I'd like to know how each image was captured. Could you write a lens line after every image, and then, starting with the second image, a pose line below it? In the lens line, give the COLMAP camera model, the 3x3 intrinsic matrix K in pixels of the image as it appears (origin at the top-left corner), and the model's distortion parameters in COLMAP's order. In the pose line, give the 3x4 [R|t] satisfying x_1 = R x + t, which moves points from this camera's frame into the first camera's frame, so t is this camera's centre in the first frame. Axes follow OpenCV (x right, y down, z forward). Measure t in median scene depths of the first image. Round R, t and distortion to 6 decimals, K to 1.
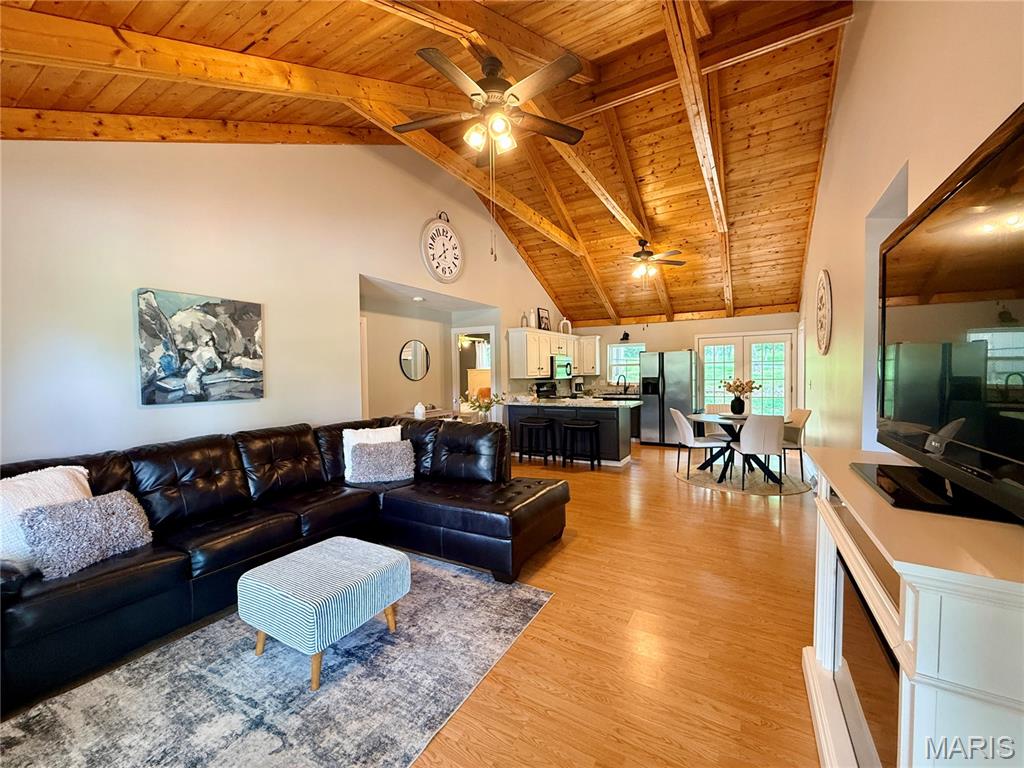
lens RADIAL K [[409.3, 0, 509.6], [0, 409.3, 384.7], [0, 0, 1]] dist [-0.000338, -0.000018]
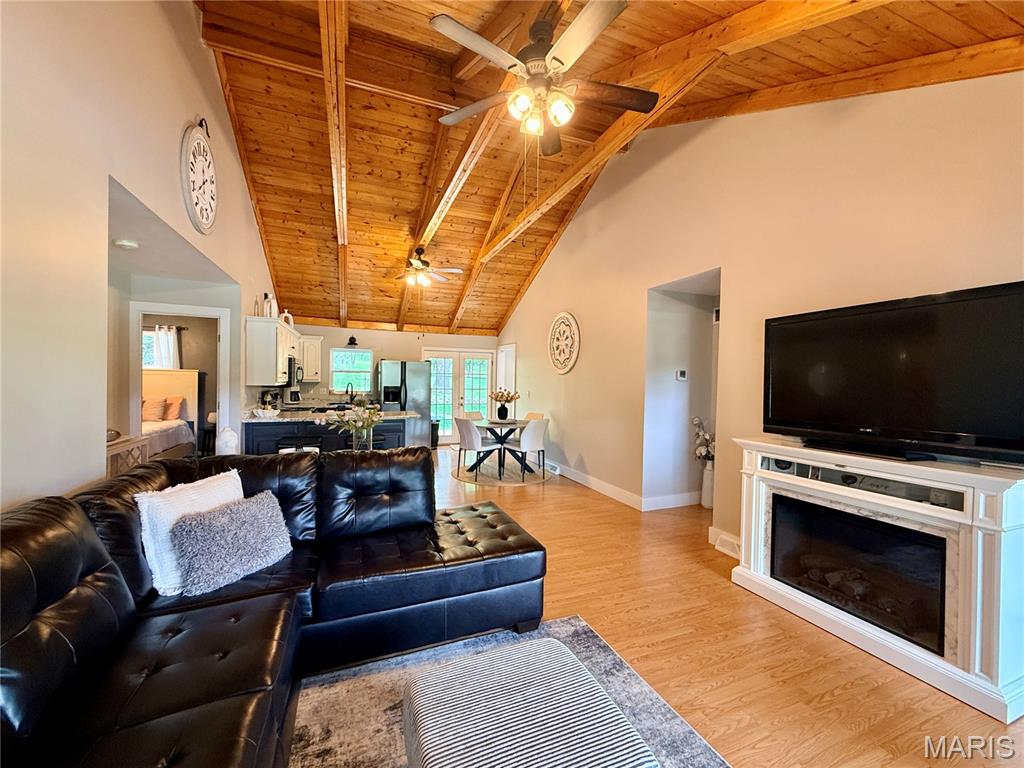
lens RADIAL K [[409.3, 0, 509.6], [0, 409.3, 384.7], [0, 0, 1]] dist [-0.000338, -0.000018]
pose [[0.612338, 0.016393, 0.790426, -0.361655], [-0.005363, 0.999848, -0.016581, -0.009115], [-0.790578, 0.005914, 0.612333, 0.250925]]
